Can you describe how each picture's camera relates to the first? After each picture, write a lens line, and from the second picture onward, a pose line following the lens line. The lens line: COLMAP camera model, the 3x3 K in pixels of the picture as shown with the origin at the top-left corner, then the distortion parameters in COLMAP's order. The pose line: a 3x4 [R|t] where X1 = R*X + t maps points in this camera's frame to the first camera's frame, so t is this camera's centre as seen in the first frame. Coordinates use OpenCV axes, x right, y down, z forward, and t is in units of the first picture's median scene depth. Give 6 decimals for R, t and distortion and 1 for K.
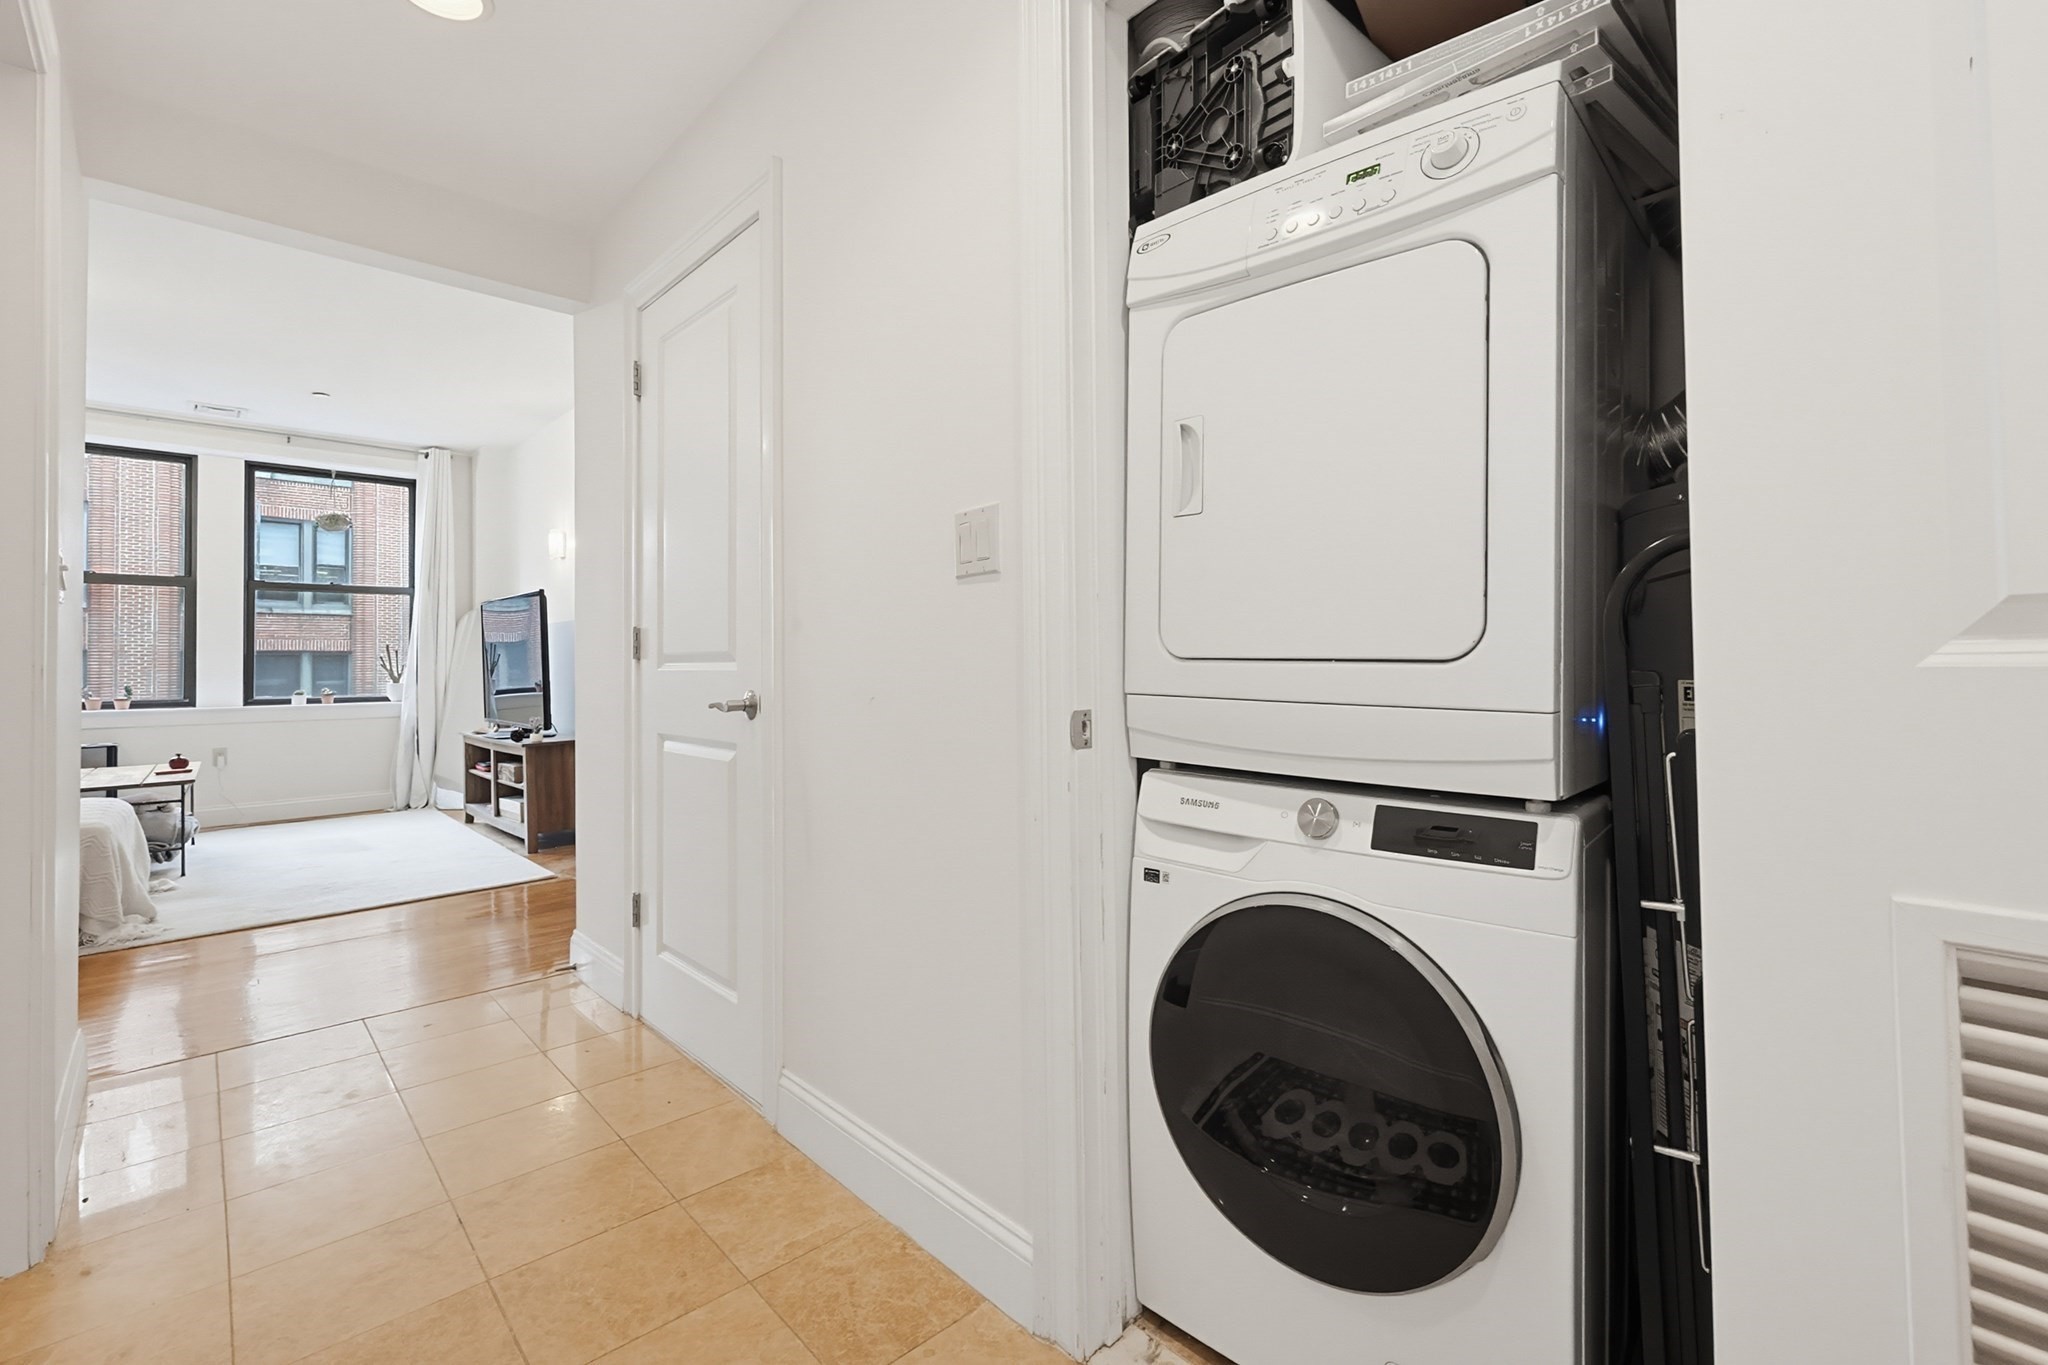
lens RADIAL K [[894.0, 0, 1030.9], [0, 894.0, 667.0], [0, 0, 1]] dist [-0.002188, -0.000332]
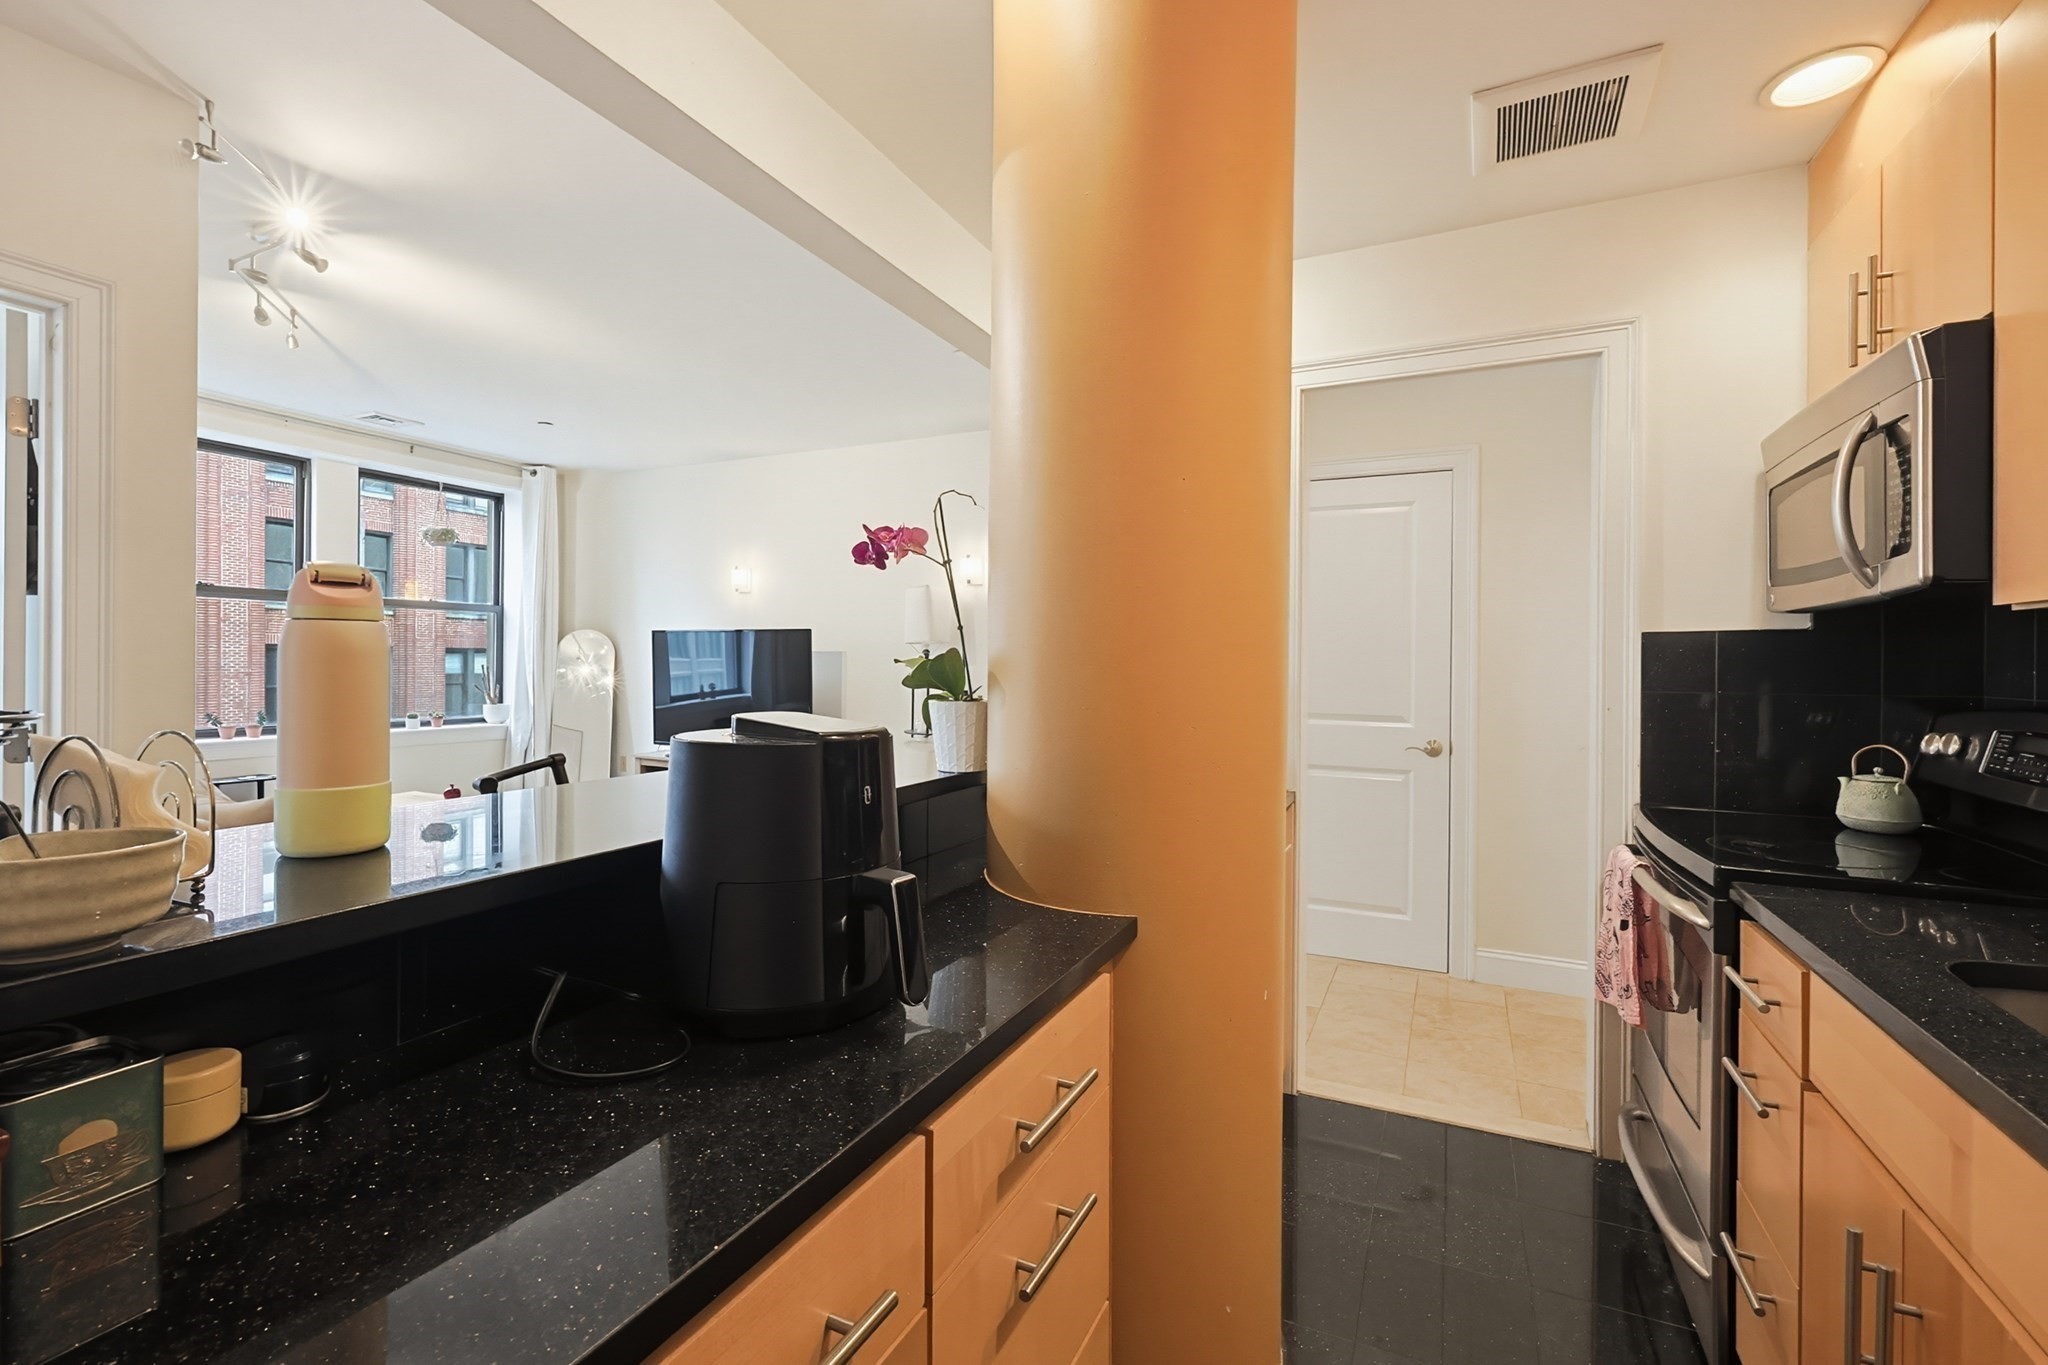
lens RADIAL K [[894.0, 0, 1009.2], [0, 894.0, 676.2], [0, 0, 1]] dist [-0.002188, -0.000332]
pose [[0.941421, 0.013858, 0.336948, -0.539127], [-0.017485, 0.999817, 0.007731, -0.031257], [-0.336779, -0.013170, 0.941492, -0.110687]]
